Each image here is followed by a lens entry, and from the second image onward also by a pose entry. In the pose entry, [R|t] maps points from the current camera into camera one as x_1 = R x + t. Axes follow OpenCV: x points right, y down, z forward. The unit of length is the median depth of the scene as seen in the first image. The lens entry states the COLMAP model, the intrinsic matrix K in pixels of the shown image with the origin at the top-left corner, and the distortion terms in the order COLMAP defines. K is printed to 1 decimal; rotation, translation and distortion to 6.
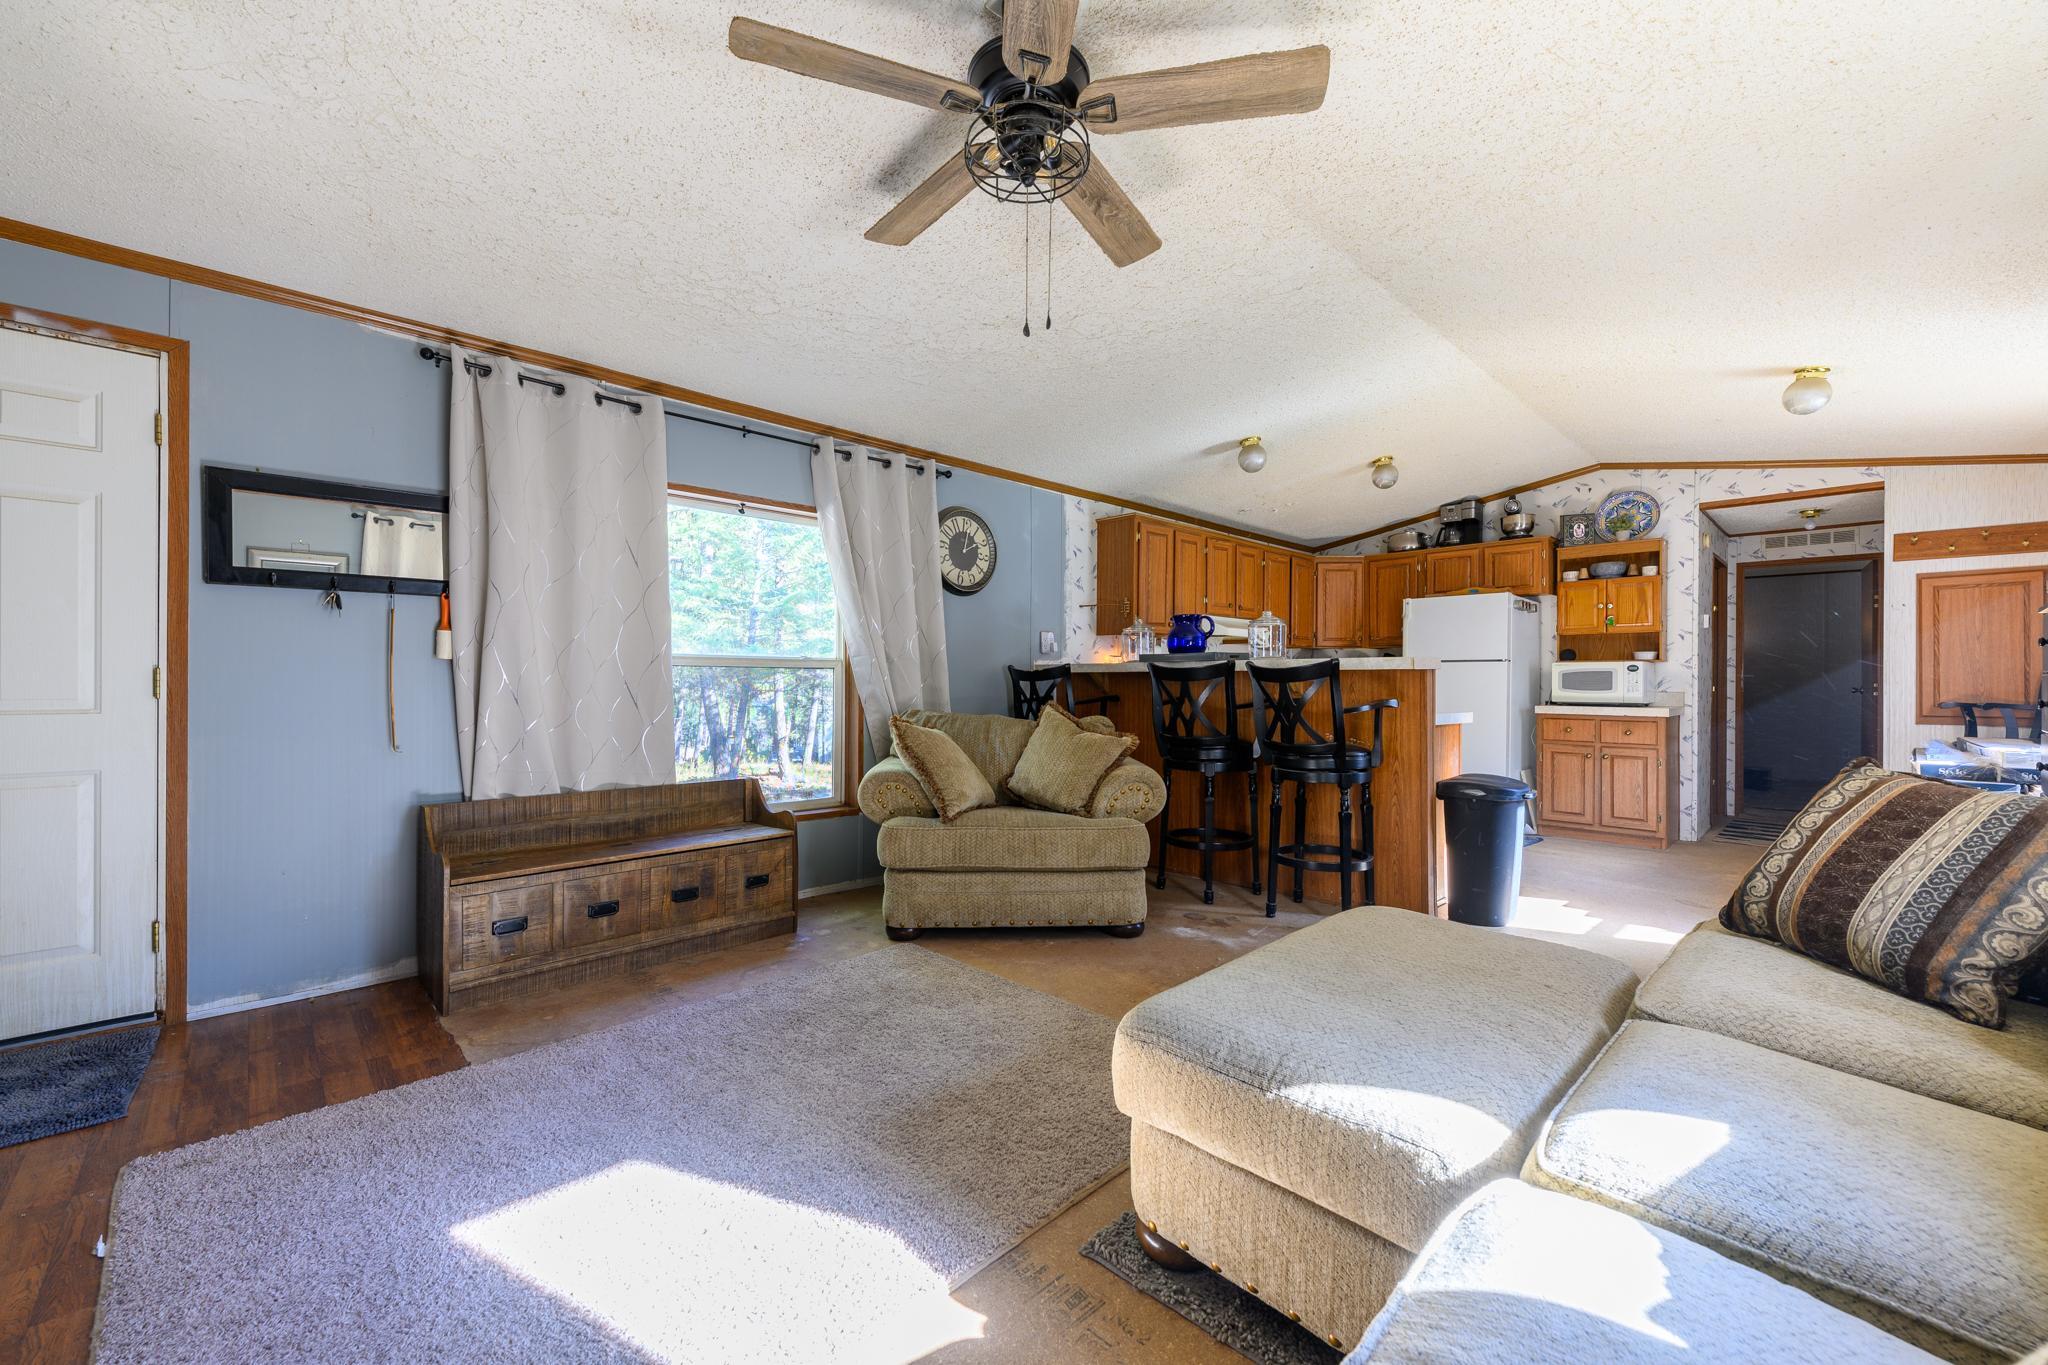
lens RADIAL K [[785.4, 0, 1033.7], [0, 785.4, 685.6], [0, 0, 1]] dist [-0.001052, 0.000052]
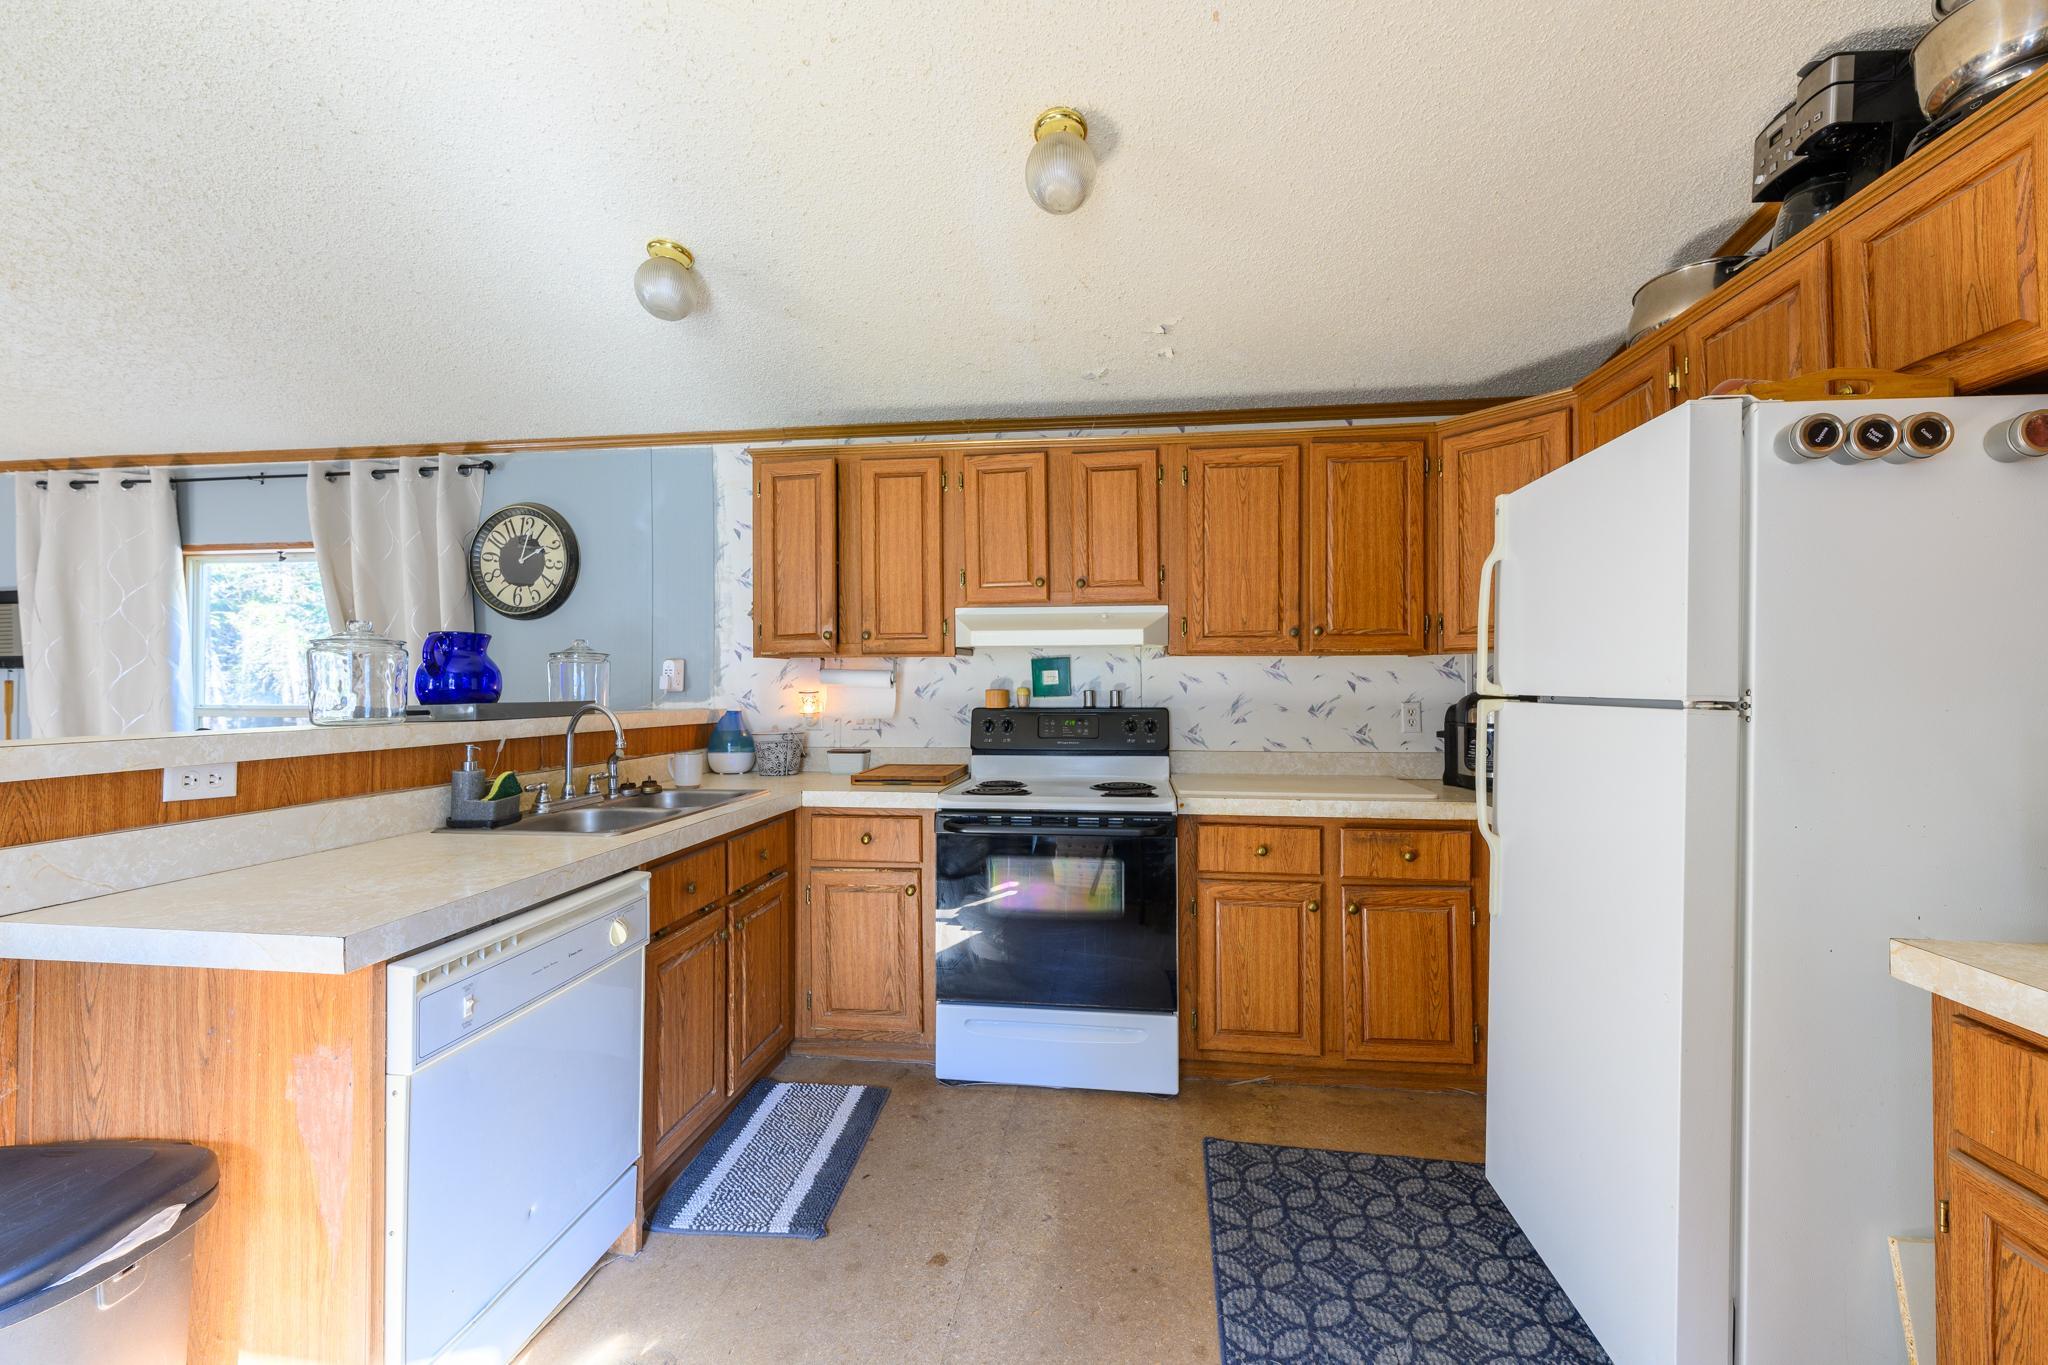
lens RADIAL K [[785.4, 0, 1027.8], [0, 785.4, 684.5], [0, 0, 1]] dist [-0.001052, 0.000052]
pose [[0.645631, -0.004581, -0.763636, 0.789175], [0.002448, 0.999989, -0.003929, -0.047976], [0.763645, 0.000667, 0.645635, 0.873429]]
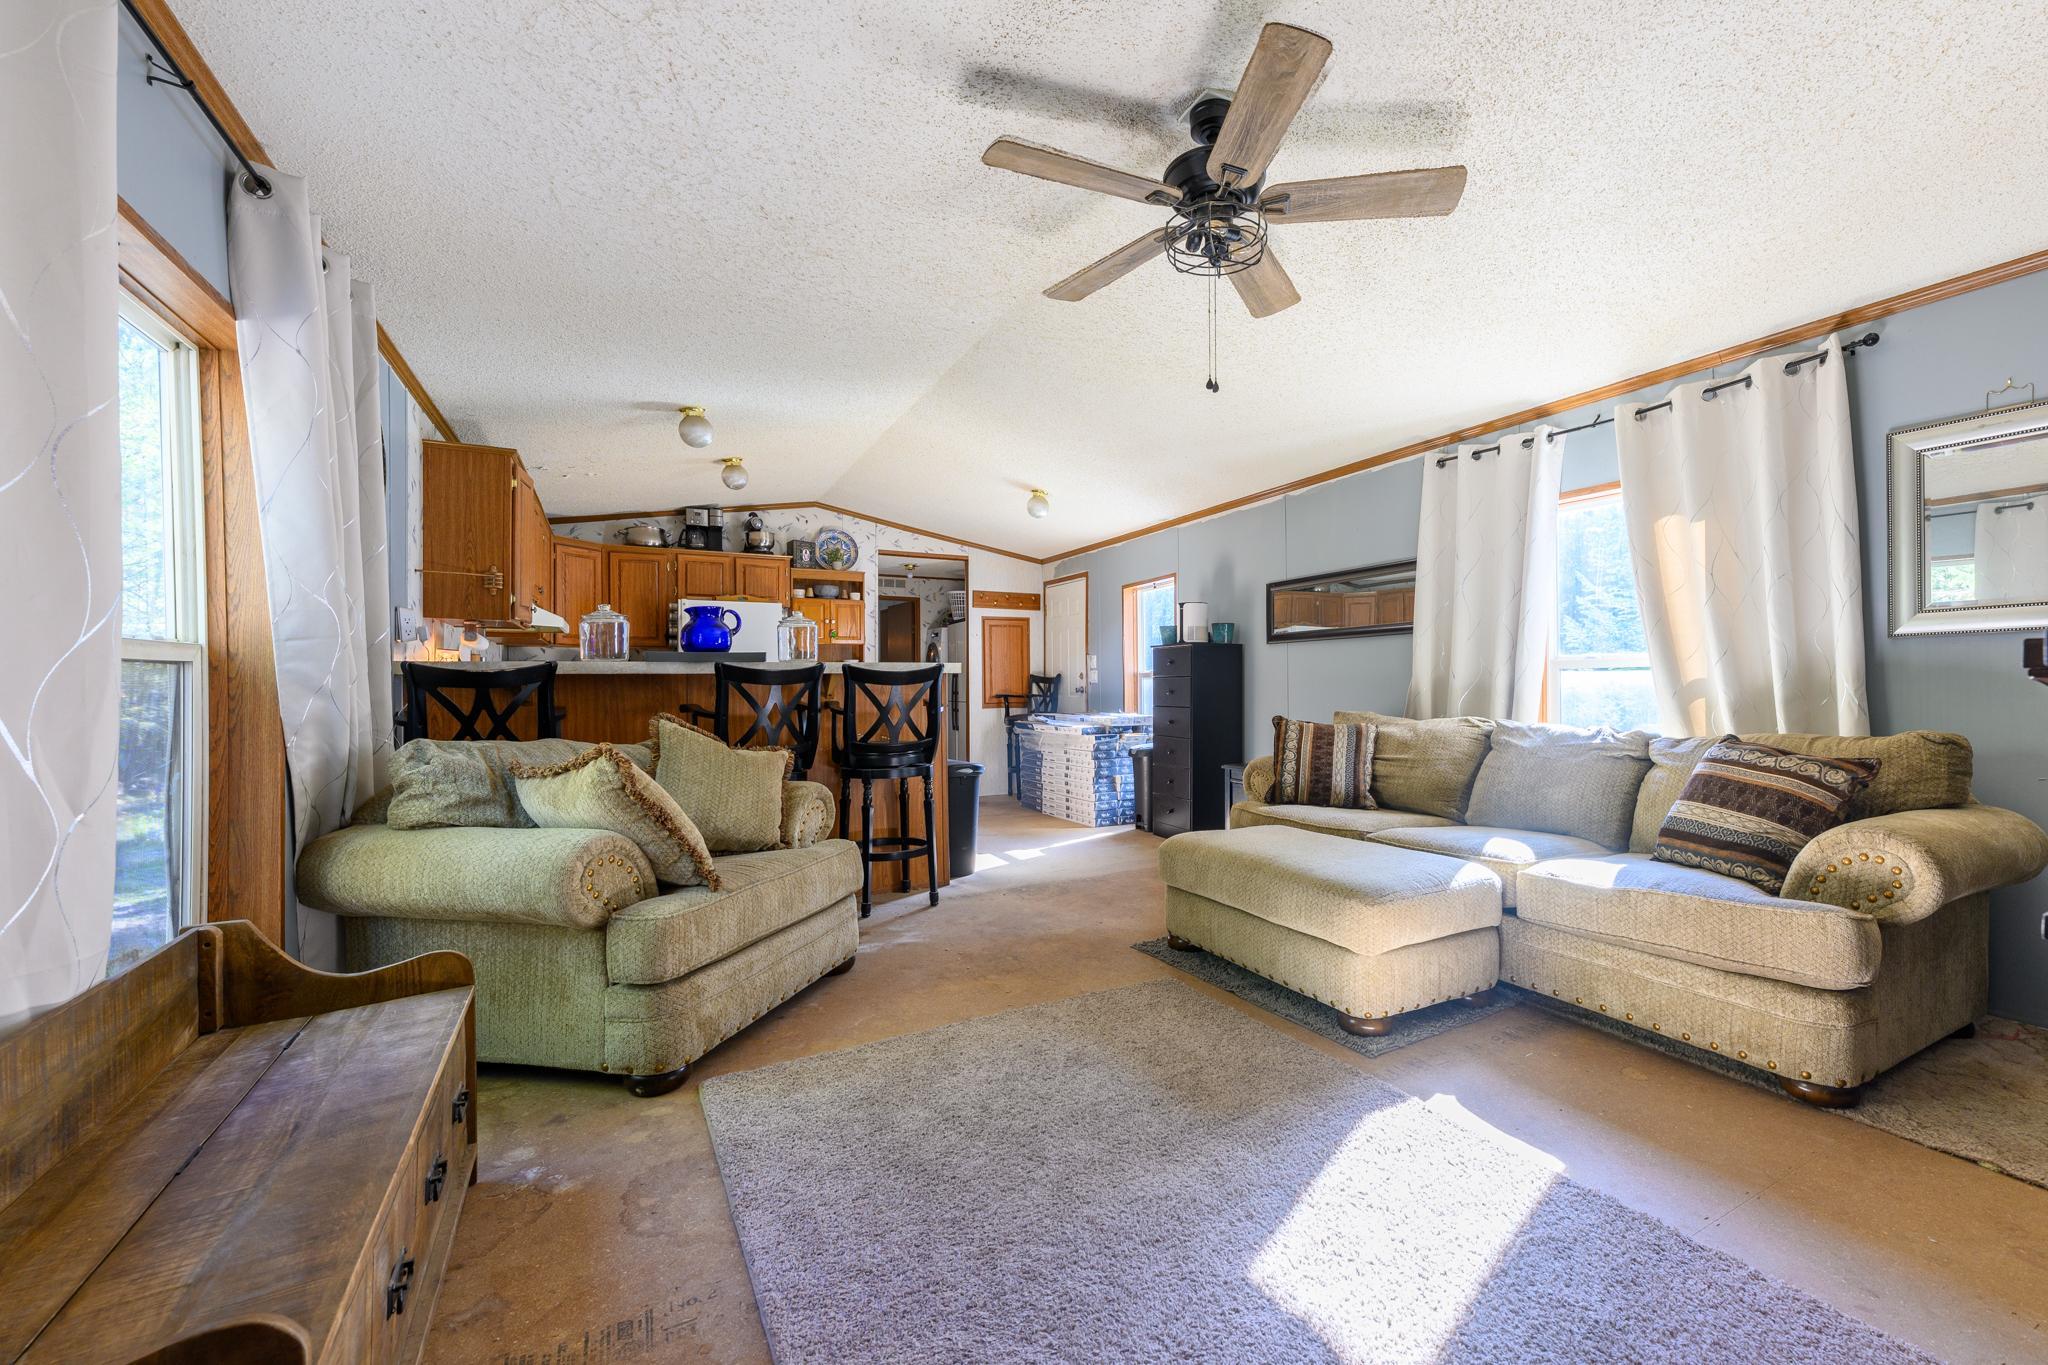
lens RADIAL K [[872.5, 0, 1037.0], [0, 872.5, 681.4], [0, 0, 1]] dist [-0.002293, -0.000147]
pose [[0.277287, -0.003304, 0.960781, -0.580341], [0.013037, 0.999915, -0.000324, -0.004547], [-0.960699, 0.012616, 0.277307, 0.383986]]
